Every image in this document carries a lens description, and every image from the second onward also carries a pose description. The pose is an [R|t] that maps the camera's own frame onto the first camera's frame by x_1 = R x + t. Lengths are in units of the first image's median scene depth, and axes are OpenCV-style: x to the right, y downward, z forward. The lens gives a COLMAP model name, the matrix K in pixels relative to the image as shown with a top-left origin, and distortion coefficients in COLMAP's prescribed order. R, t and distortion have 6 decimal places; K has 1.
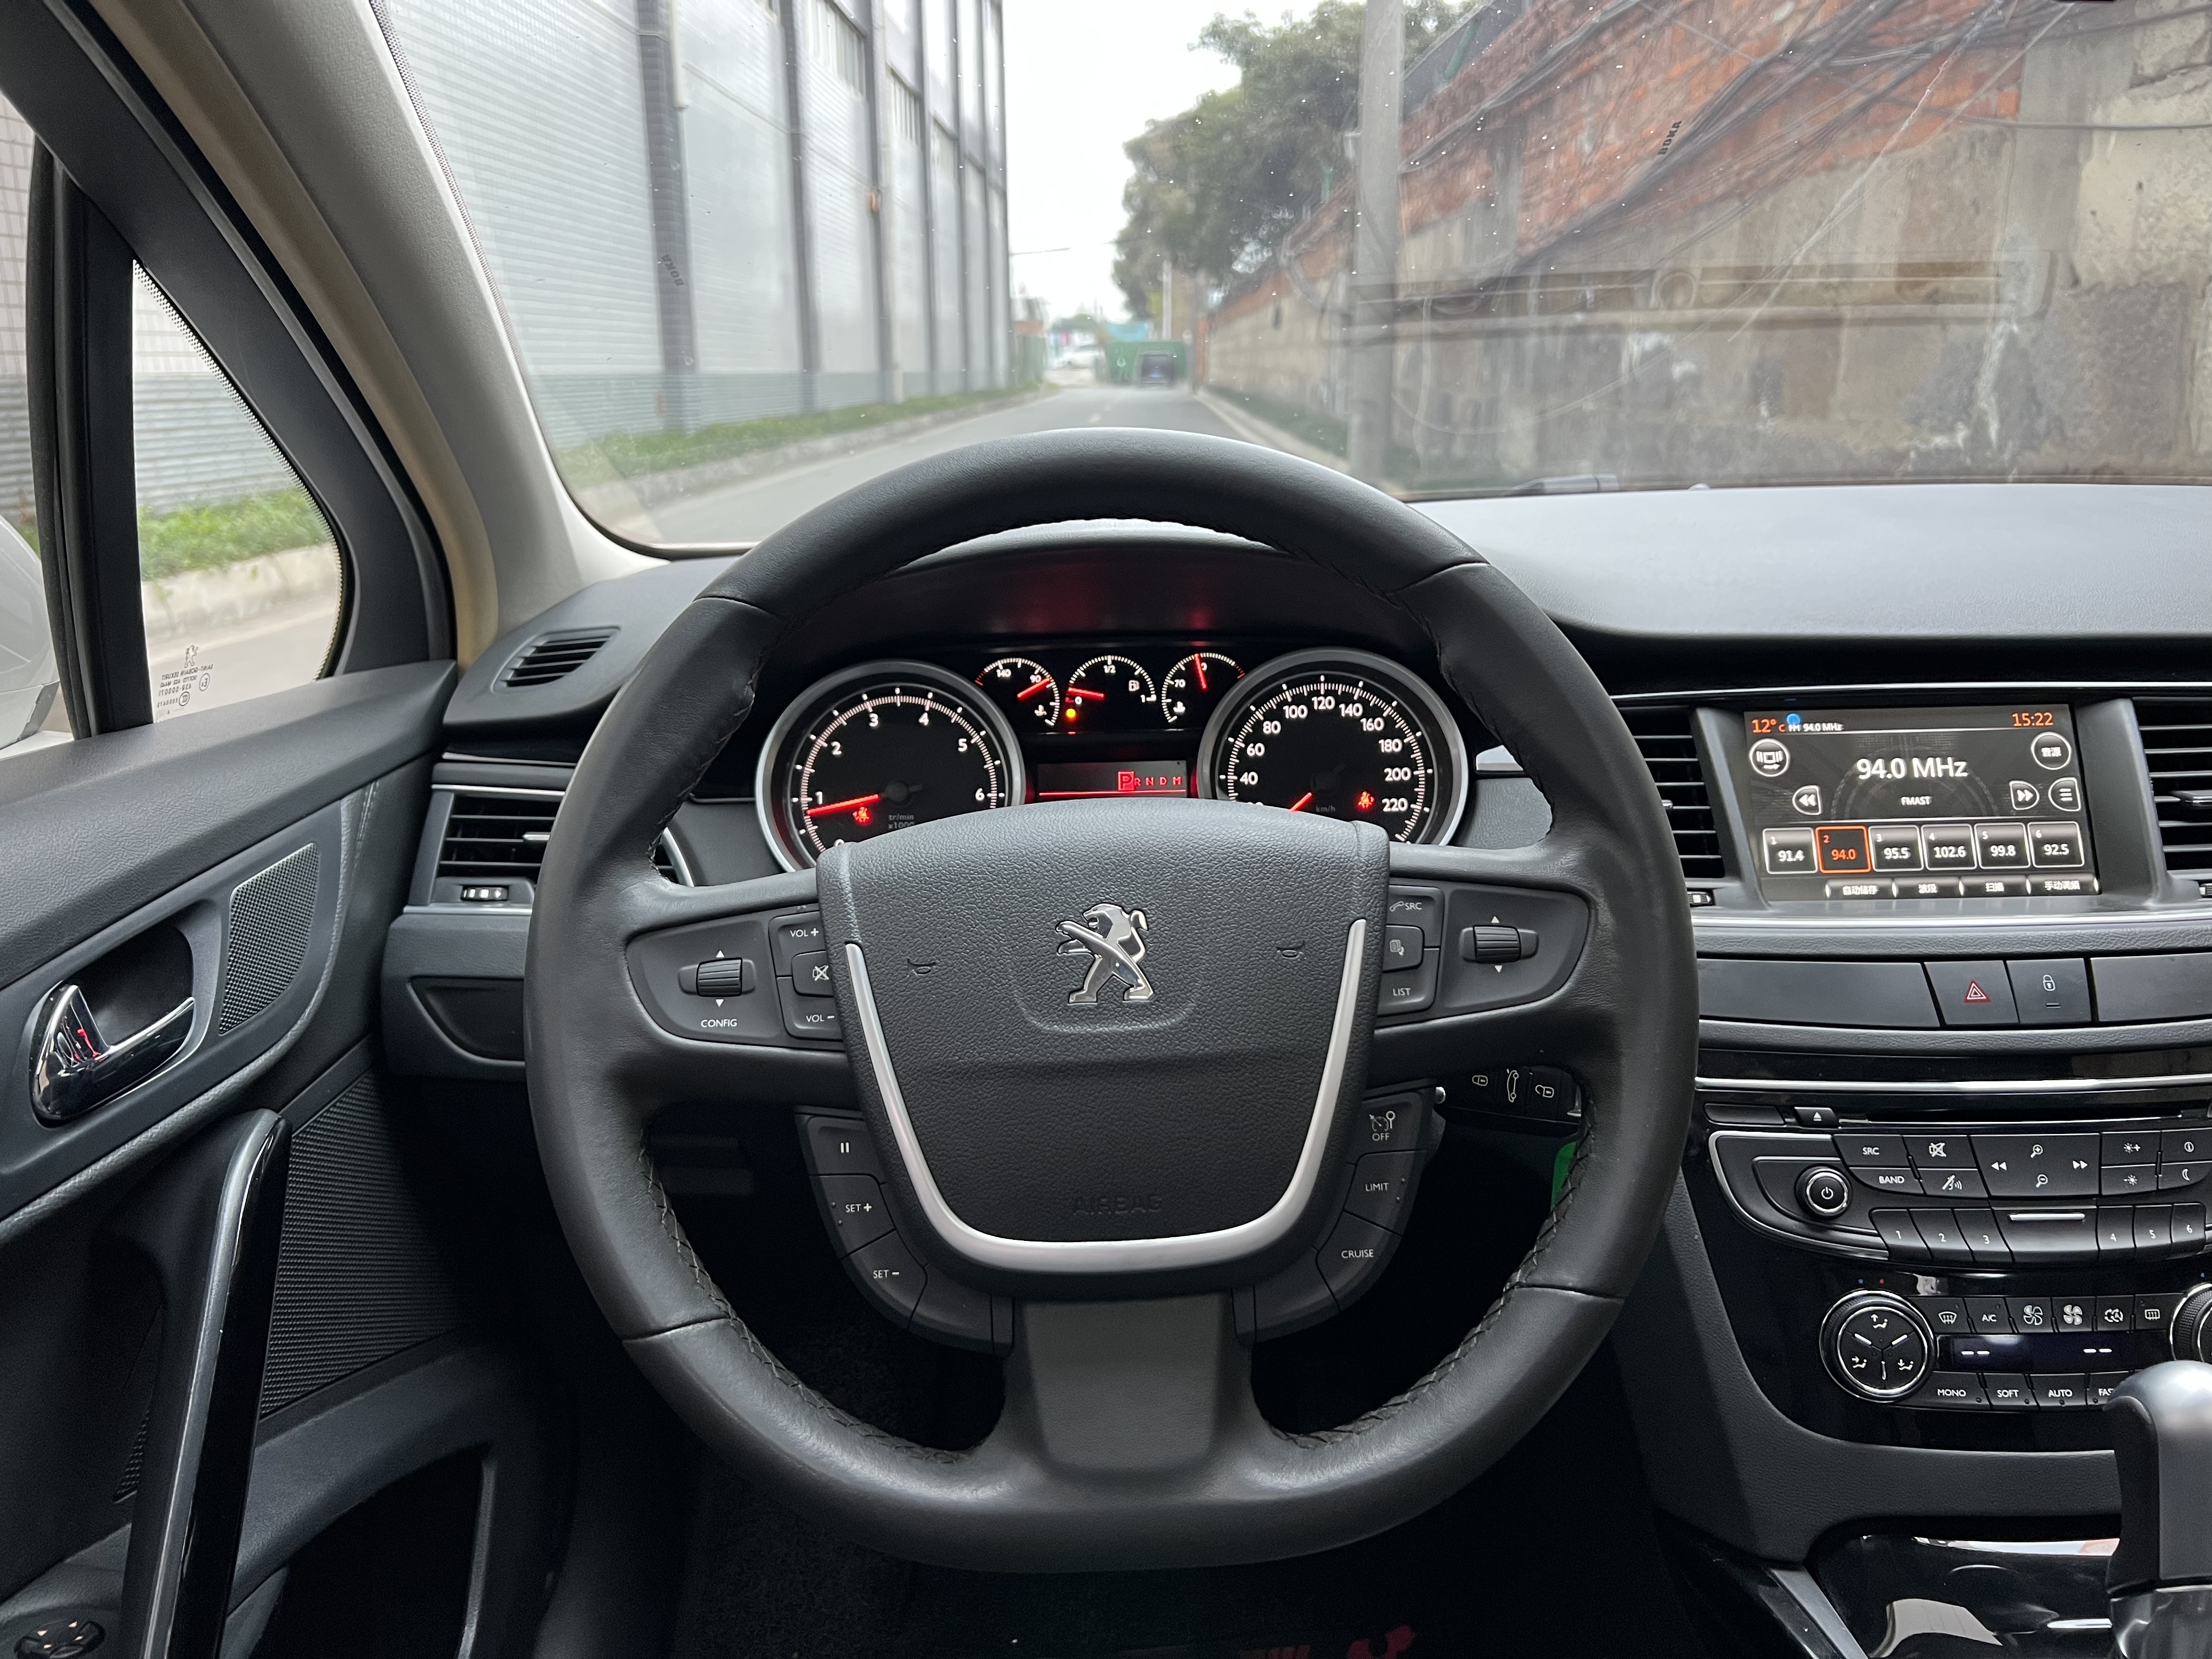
lens RADIAL K [[1671.2, 0, 1106.0], [0, 1671.2, 829.5], [0, 0, 1]] dist [0.052465, -0.074630]
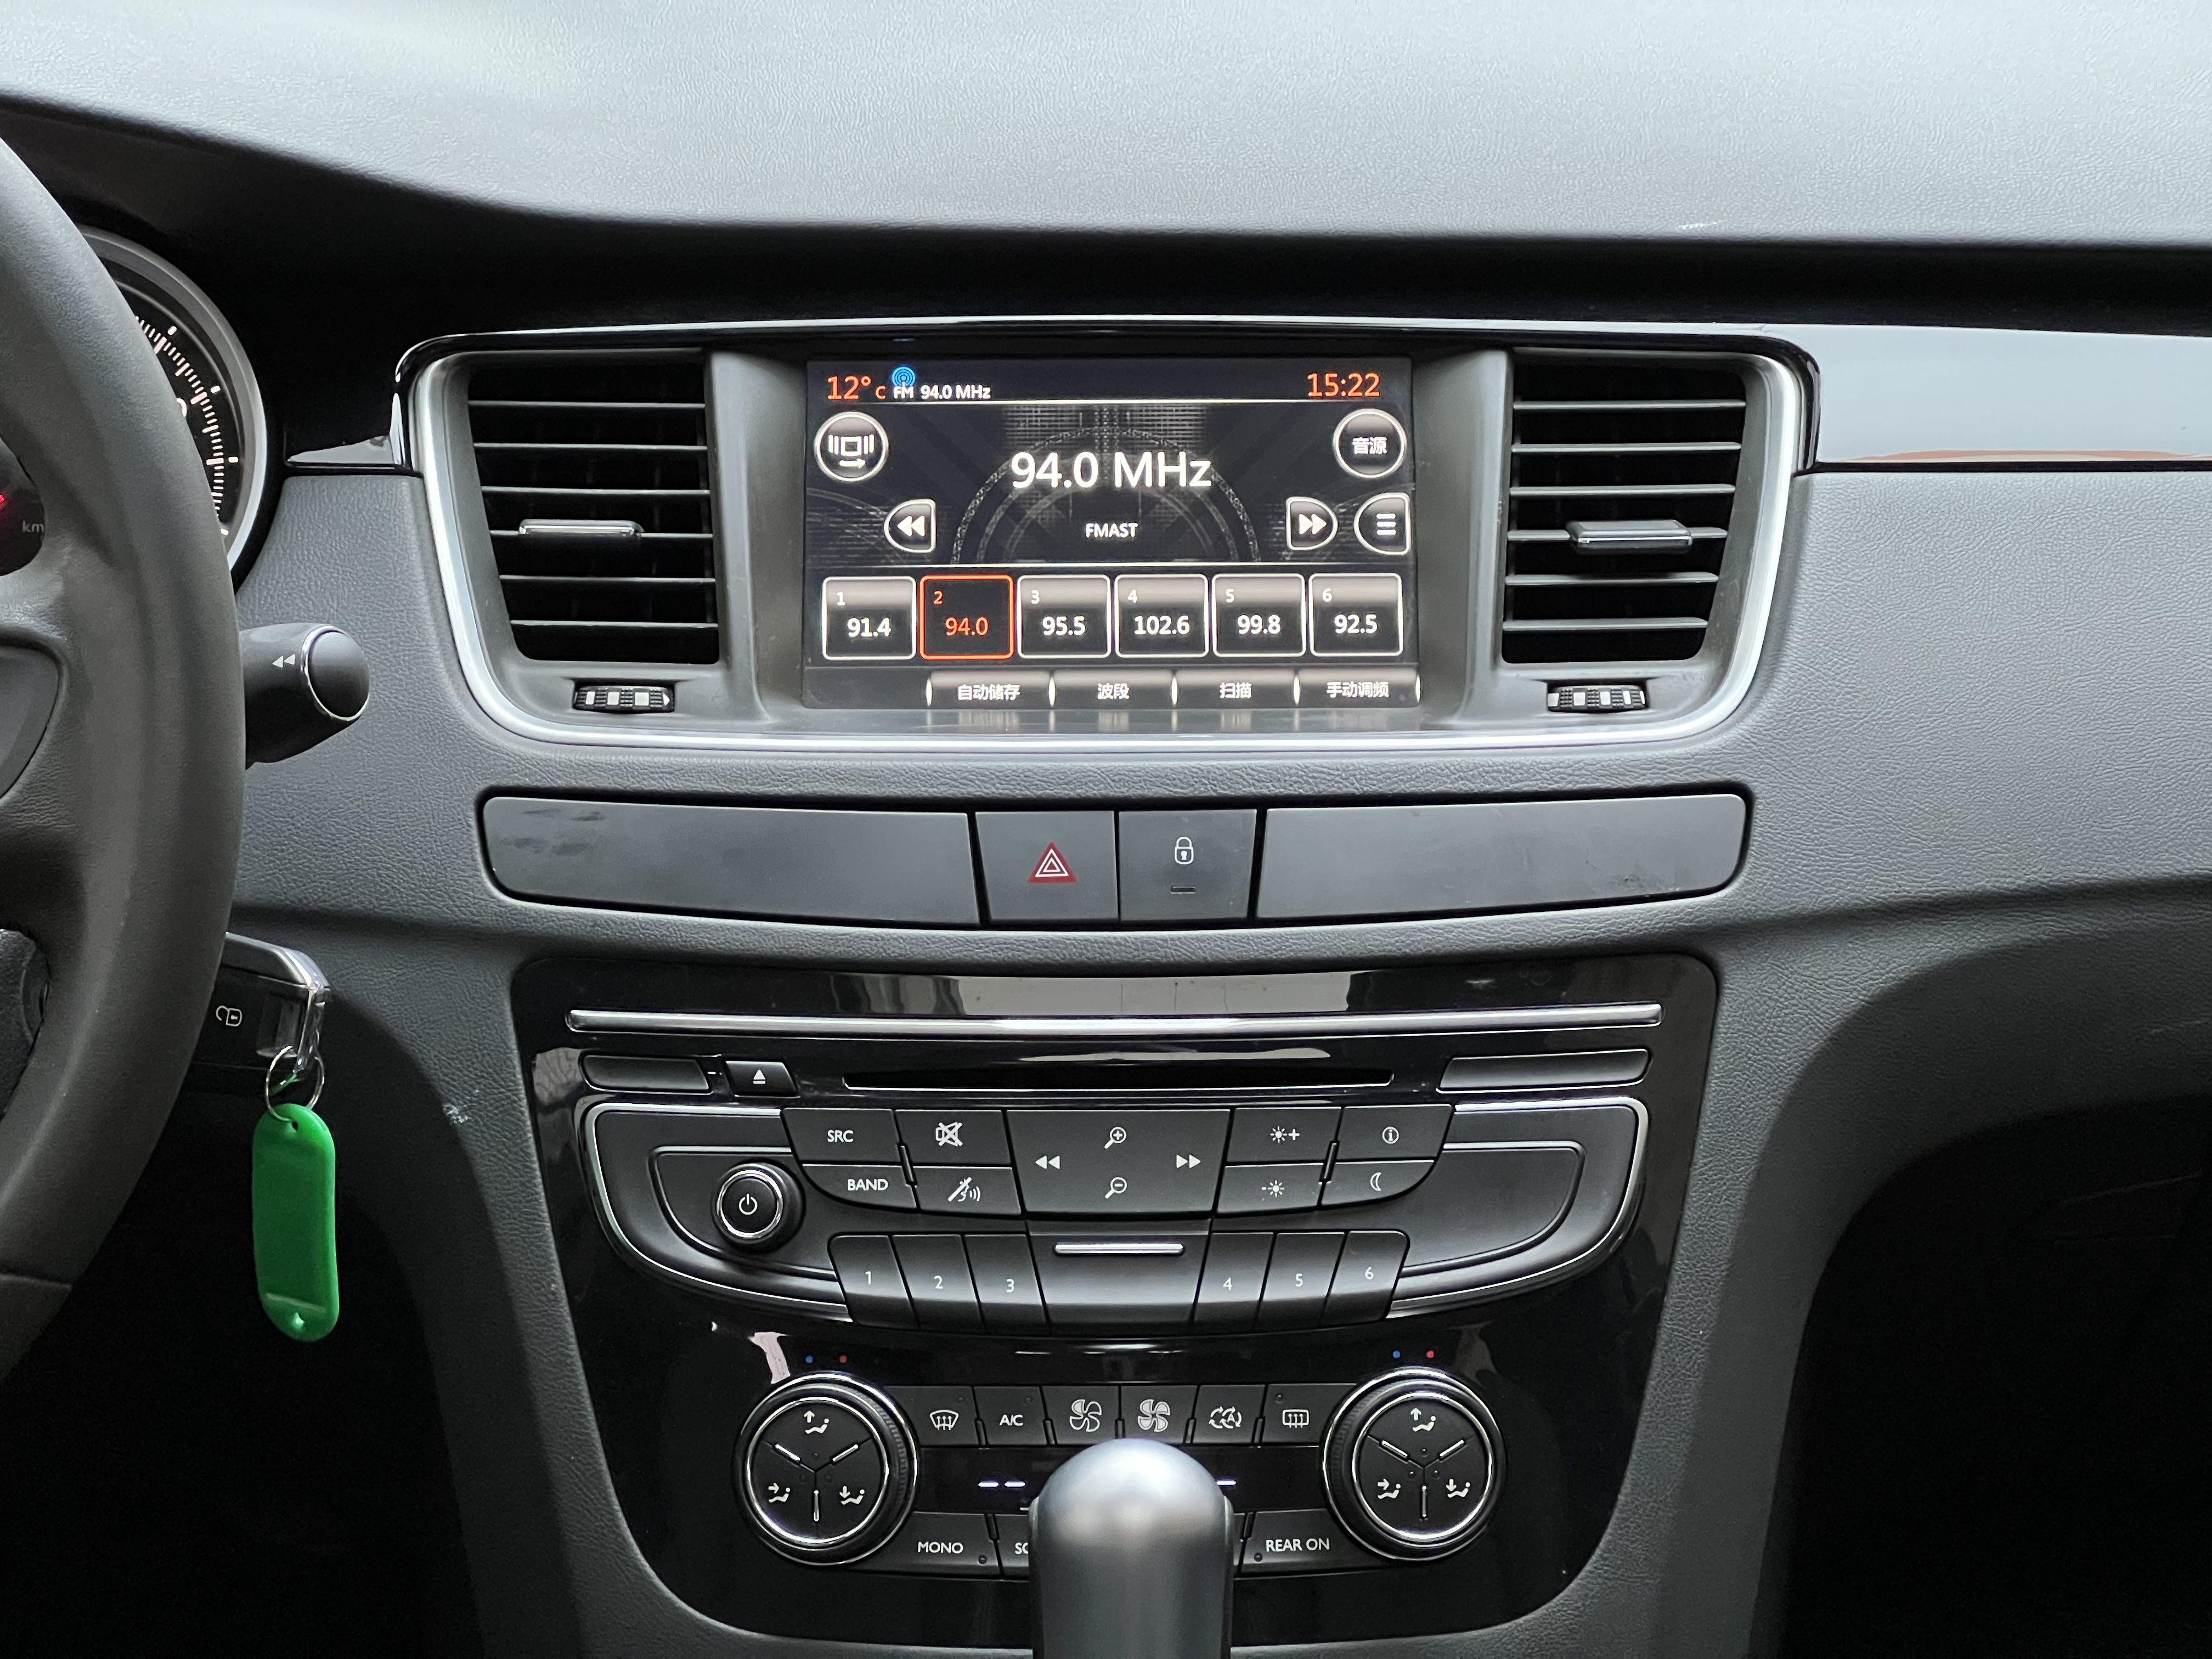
lens RADIAL K [[4940.4, 0, 1106.0], [0, 4940.4, 829.5], [0, 0, 1]] dist [-0.534200, 11.175588]
pose [[0.999517, 0.016235, 0.026487, 0.443511], [-0.017159, 0.999239, 0.035023, 0.023898], [-0.025898, -0.035461, 0.999035, -0.594451]]
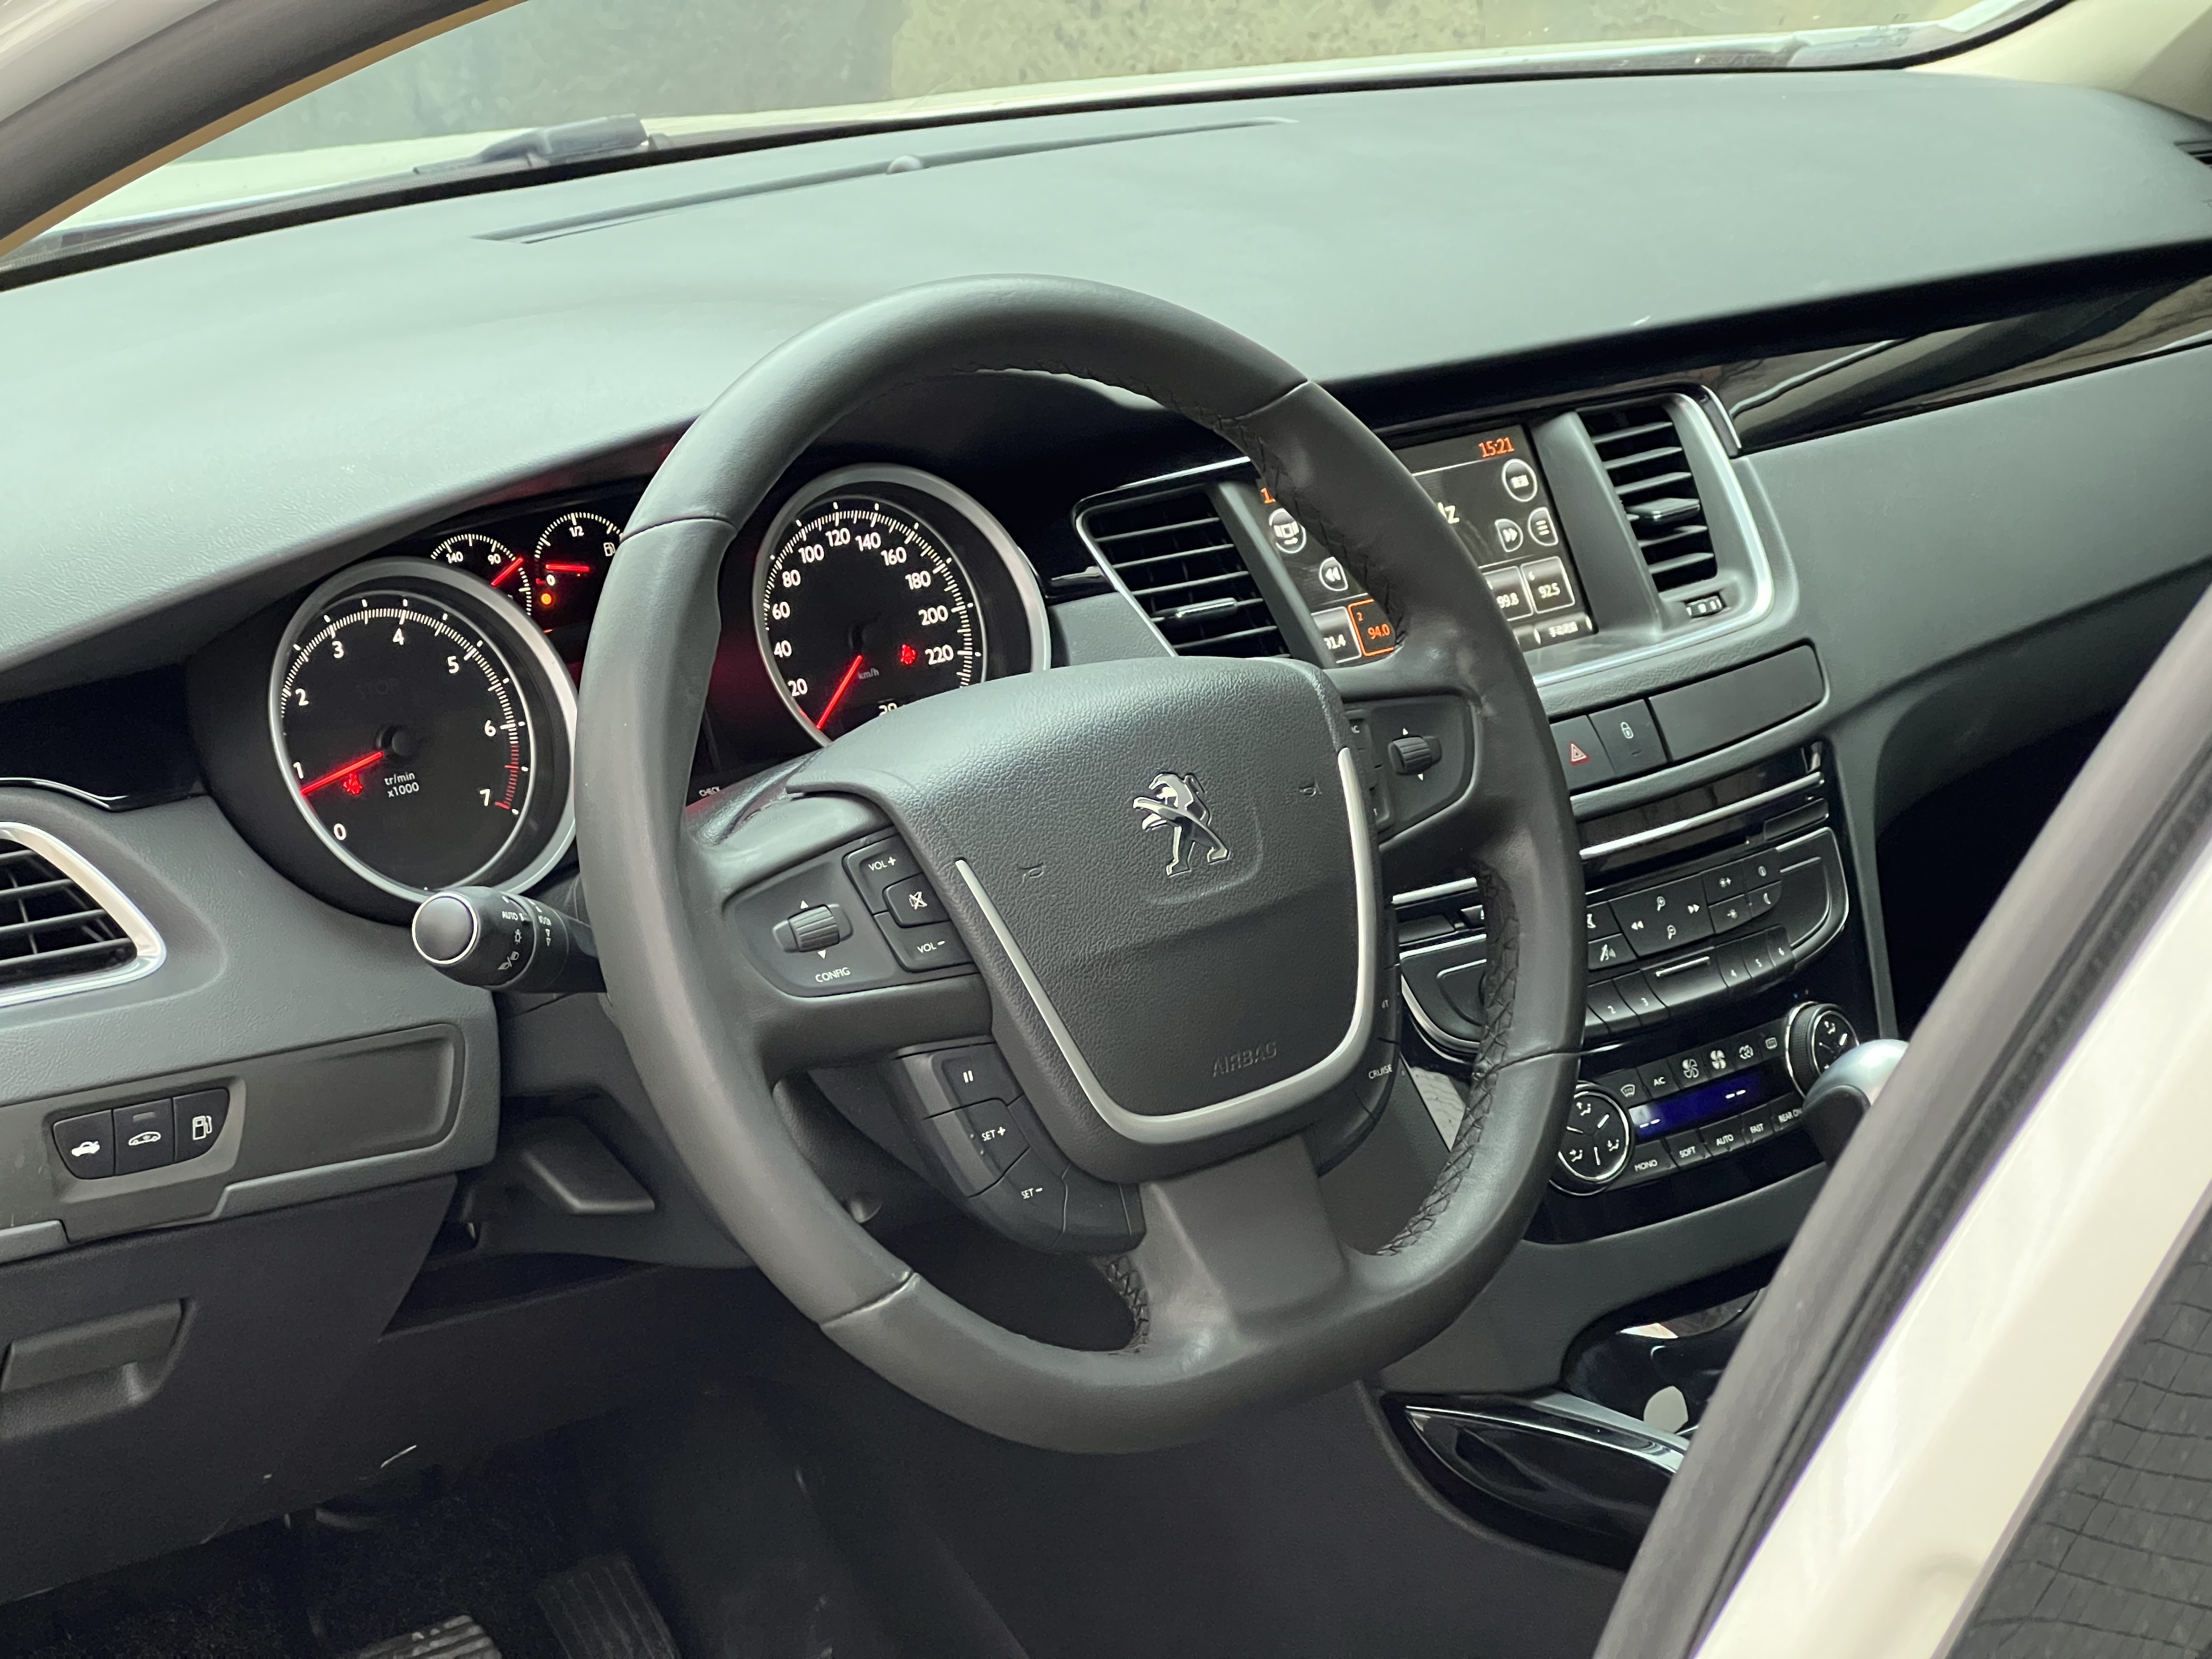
lens RADIAL K [[4940.4, 0, 1106.0], [0, 4940.4, 829.5], [0, 0, 1]] dist [-0.534200, 11.175588]
pose [[0.749030, -0.174131, 0.639243, -1.284615], [0.159696, 0.983848, 0.080879, -0.110887], [-0.643001, 0.041504, 0.764740, -0.819390]]
